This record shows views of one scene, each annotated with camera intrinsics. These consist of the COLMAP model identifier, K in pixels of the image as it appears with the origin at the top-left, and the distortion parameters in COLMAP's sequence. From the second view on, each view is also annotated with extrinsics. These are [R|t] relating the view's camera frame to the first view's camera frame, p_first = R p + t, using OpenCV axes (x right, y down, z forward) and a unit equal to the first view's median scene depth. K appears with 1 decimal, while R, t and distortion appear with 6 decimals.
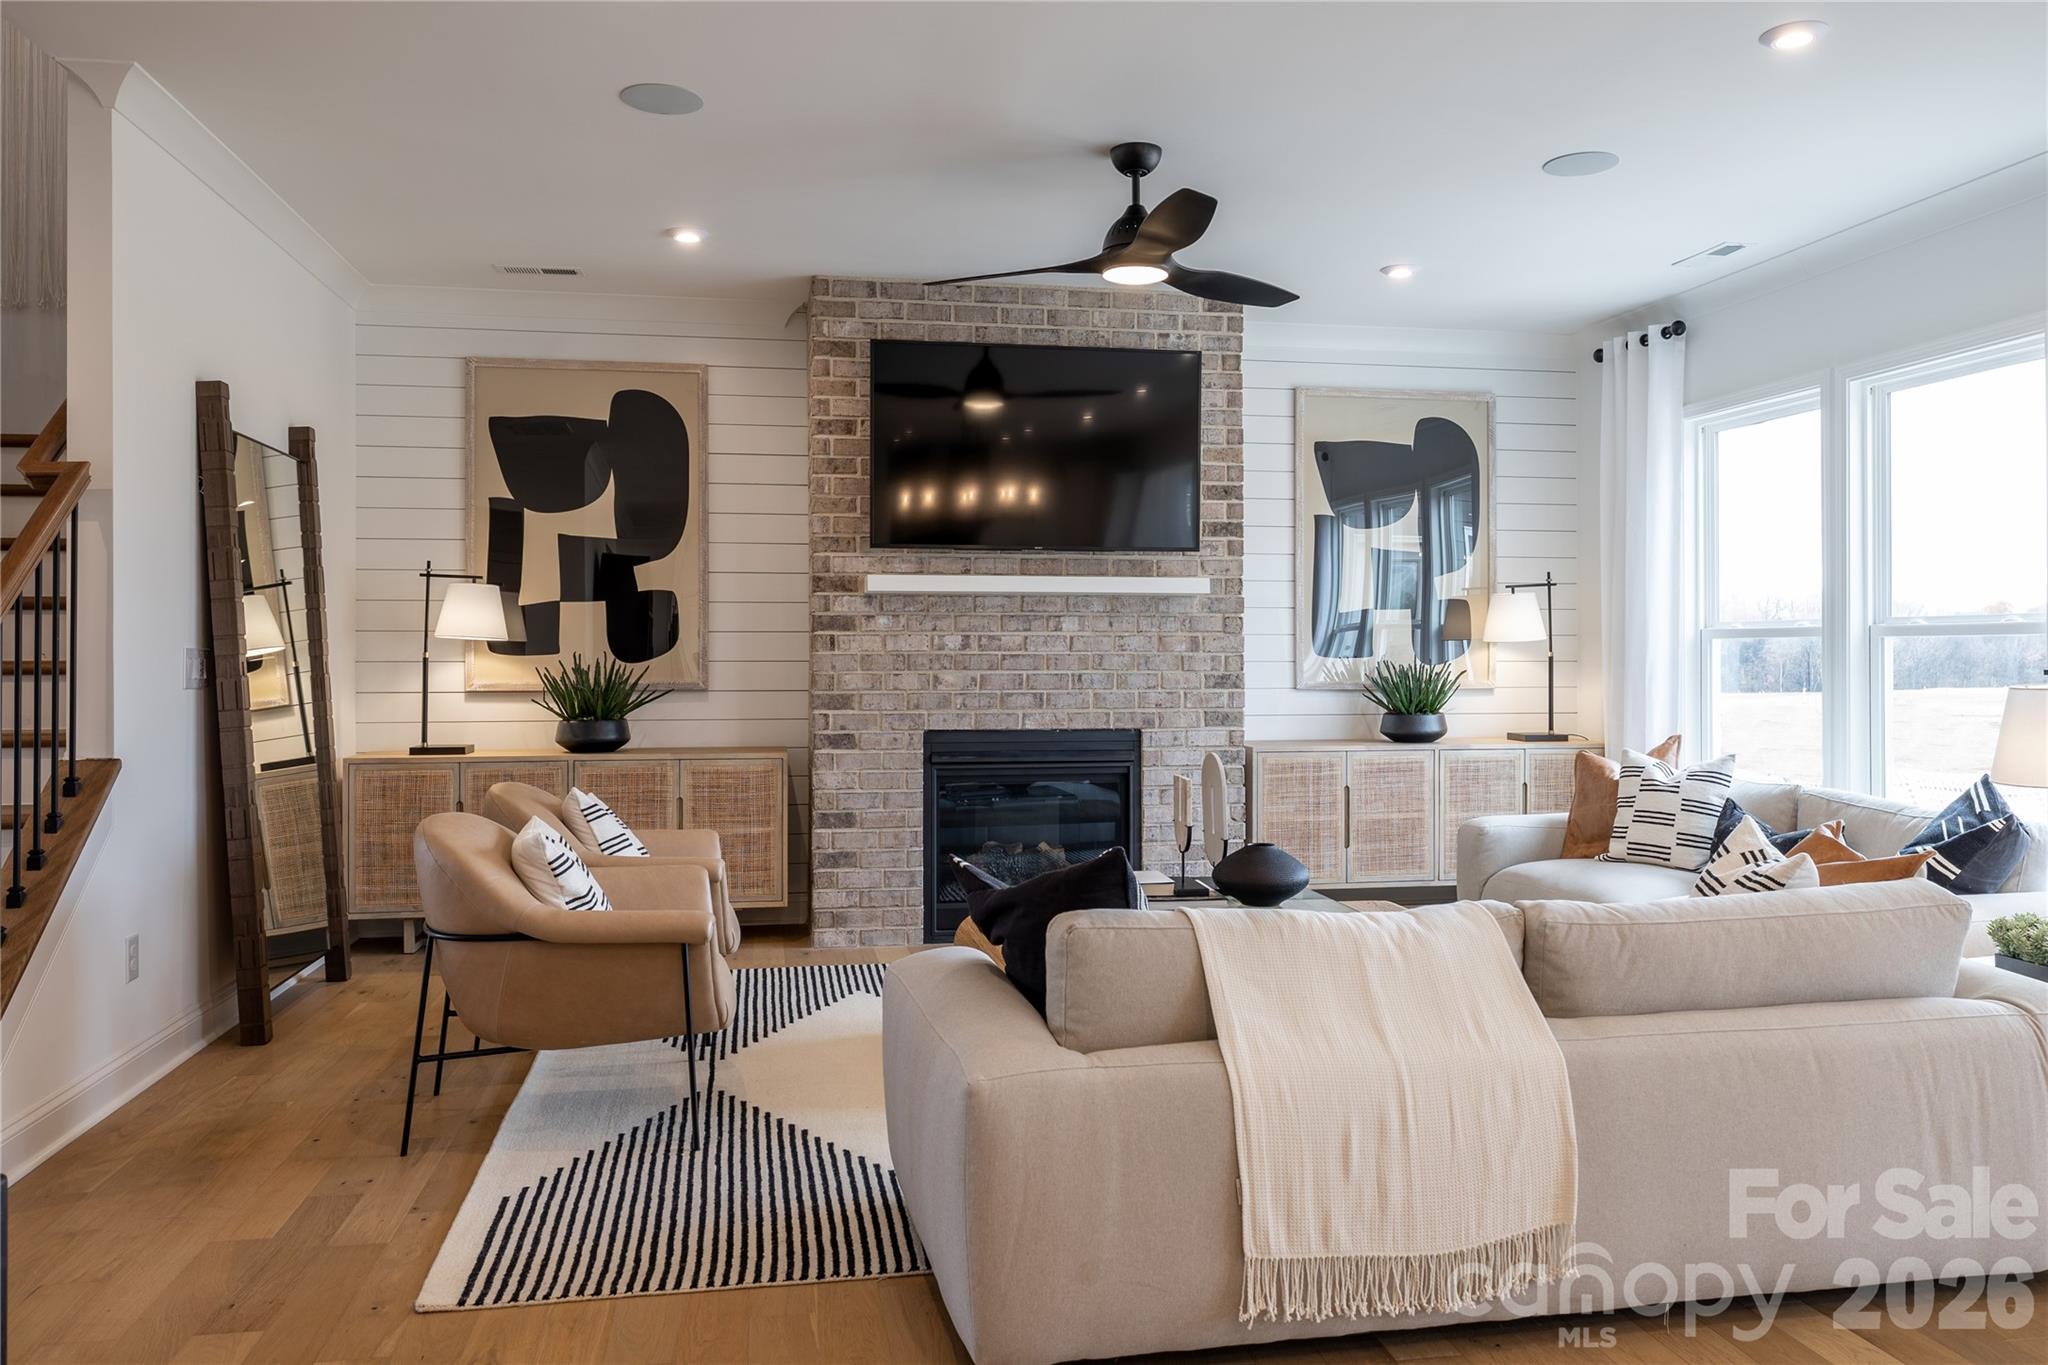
lens RADIAL K [[1481.8, 0, 1022.4], [0, 1481.8, 660.2], [0, 0, 1]] dist [-0.003682, -0.000371]
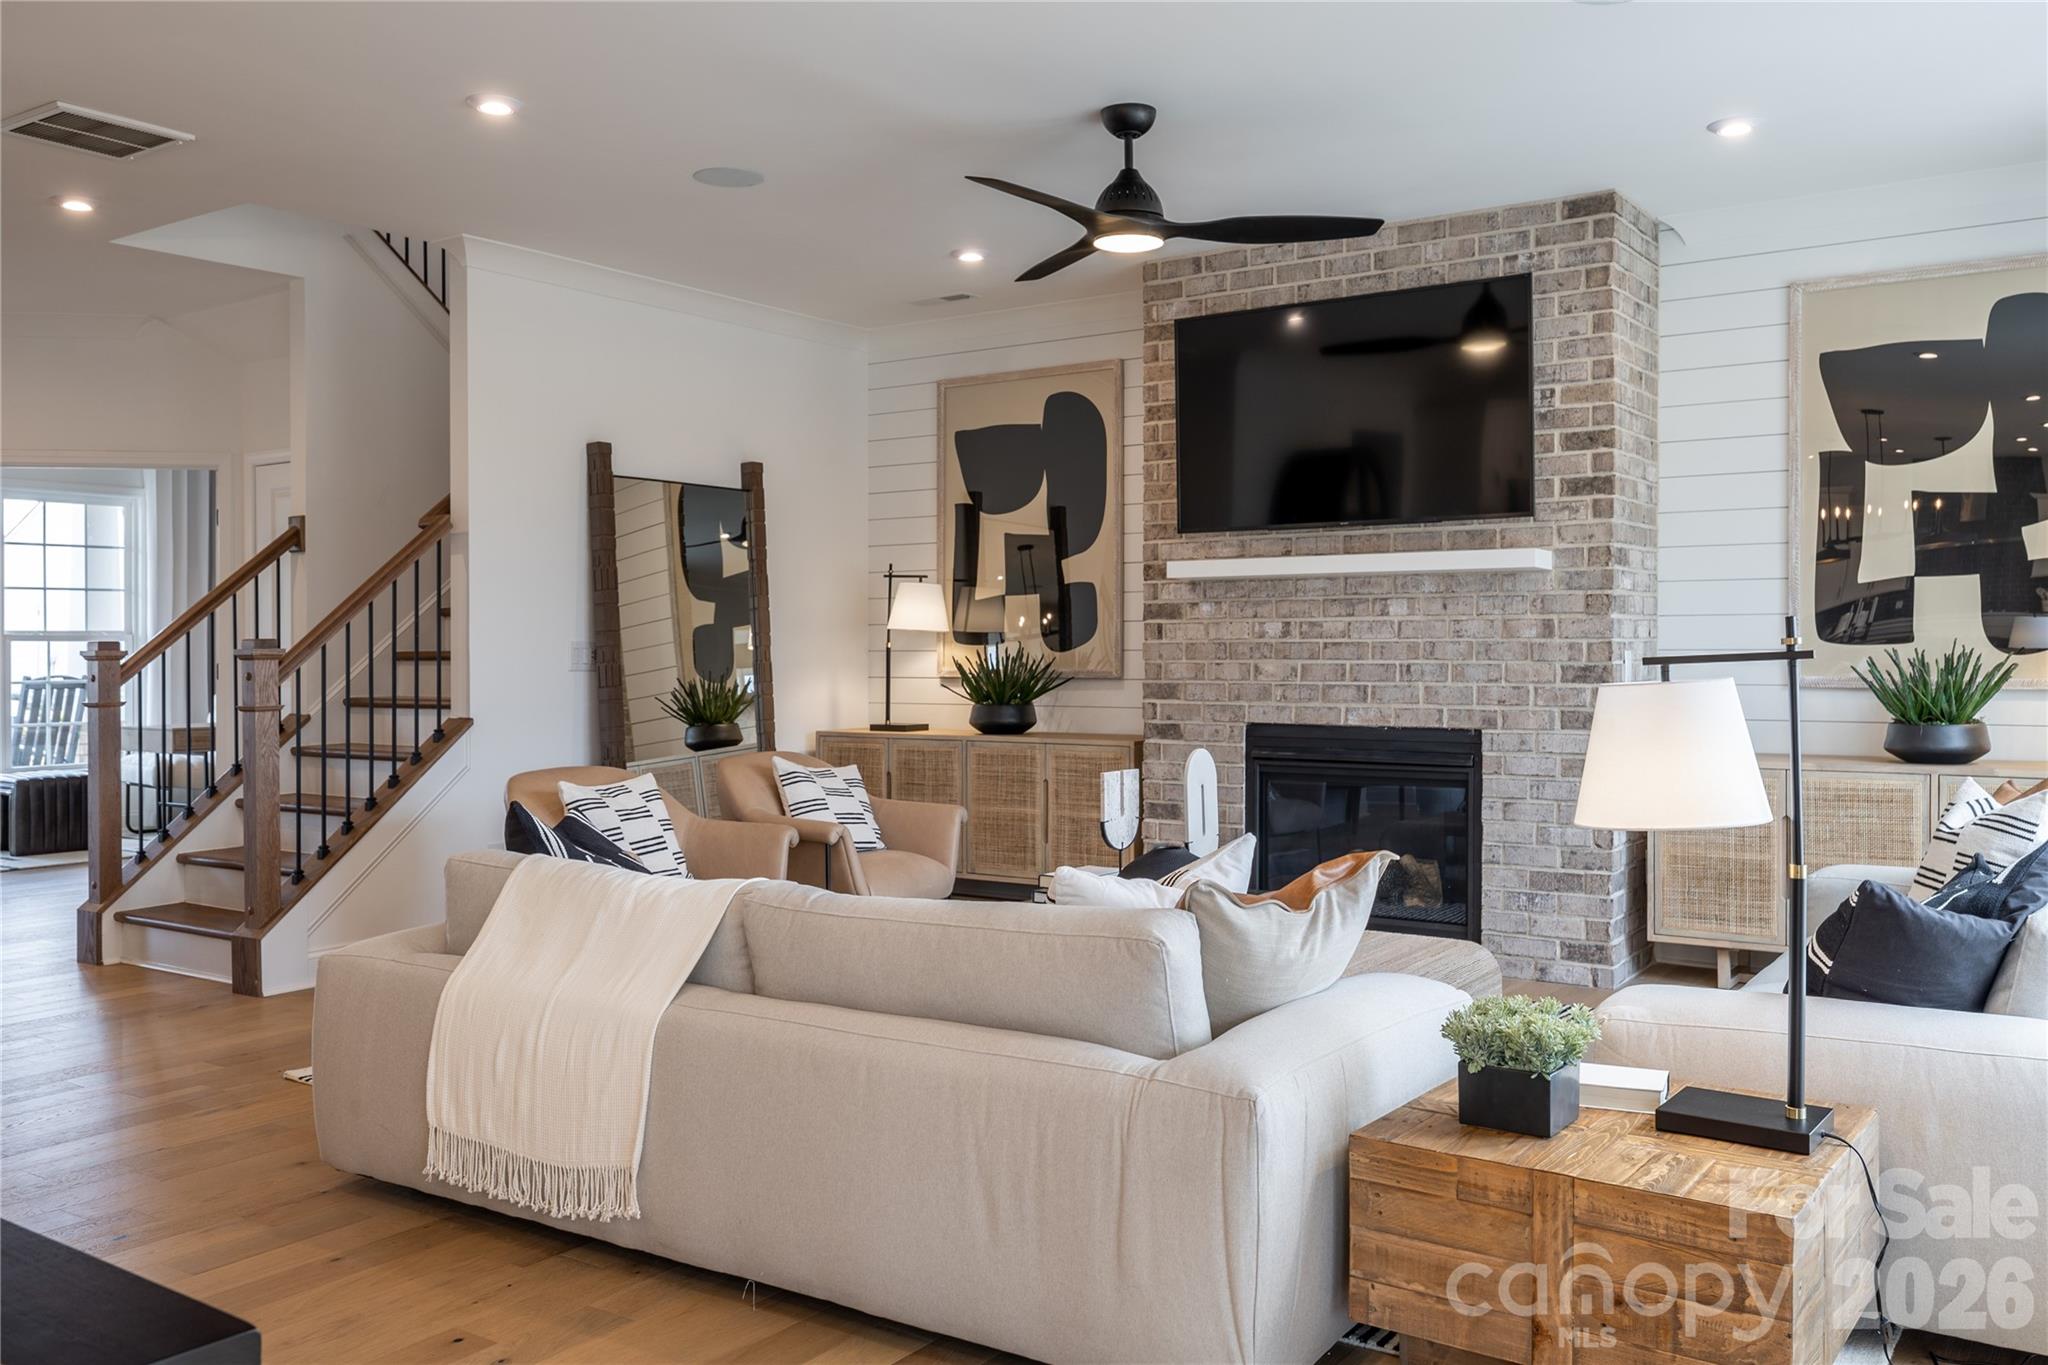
lens RADIAL K [[1689.2, 0, 1024.0], [0, 1689.2, 682.5], [0, 0, 1]] dist [0.002639, 0.001628]
pose [[0.706953, 0.012193, -0.707155, 0.588676], [0.001377, 0.999826, 0.018617, 0.001203], [0.707259, -0.014135, 0.706813, 0.134266]]
